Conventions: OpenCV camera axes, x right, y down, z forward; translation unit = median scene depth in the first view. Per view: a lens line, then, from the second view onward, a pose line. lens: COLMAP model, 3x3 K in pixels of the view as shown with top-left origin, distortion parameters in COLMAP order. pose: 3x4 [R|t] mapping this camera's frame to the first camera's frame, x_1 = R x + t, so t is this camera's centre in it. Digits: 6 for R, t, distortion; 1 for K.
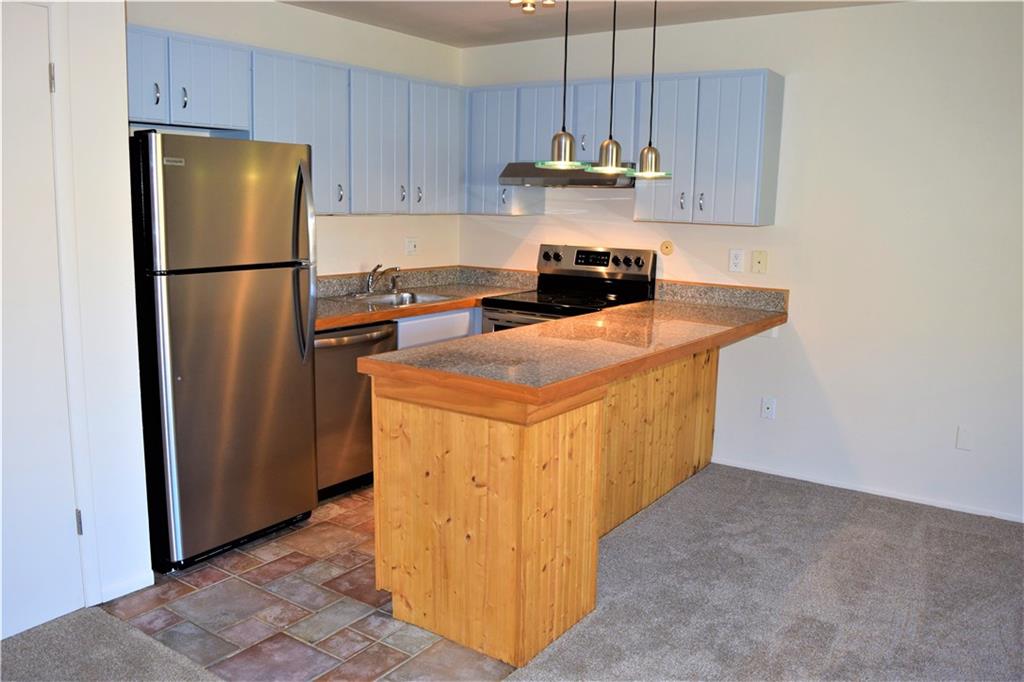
lens RADIAL K [[803.1, 0, 512.0], [0, 803.1, 341.0], [0, 0, 1]] dist [-0.096984, 0.022646]
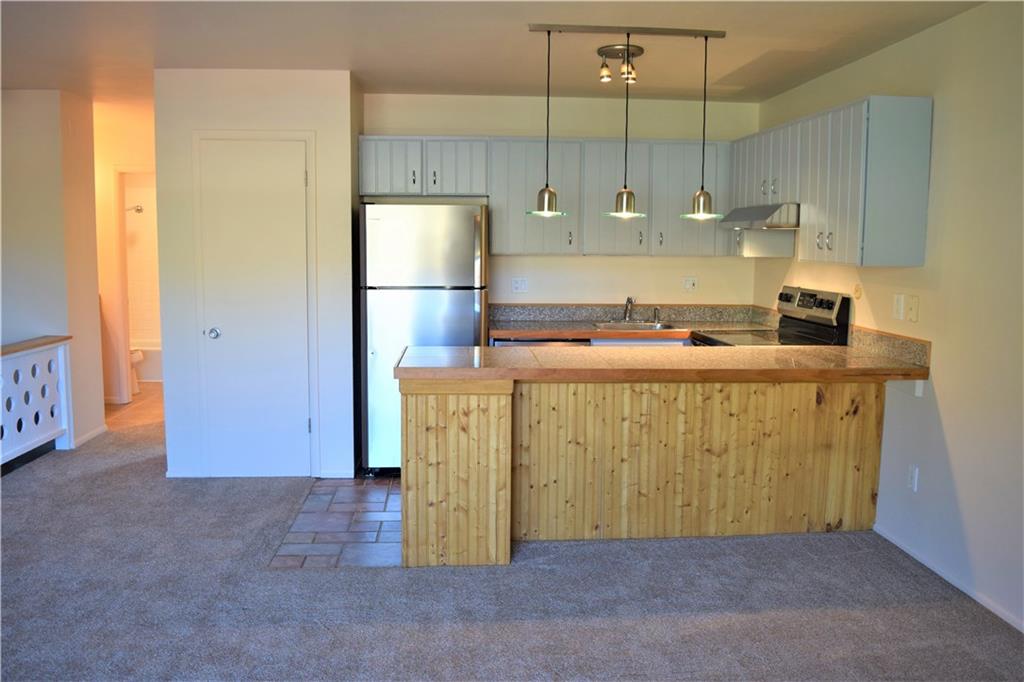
lens RADIAL K [[803.1, 0, 512.0], [0, 803.1, 341.0], [0, 0, 1]] dist [-0.096984, 0.022646]
pose [[0.631385, 0.078249, -0.771512, 0.804108], [-0.124374, 0.992235, -0.001149, -0.008990], [0.765431, 0.096682, 0.636214, 0.131936]]
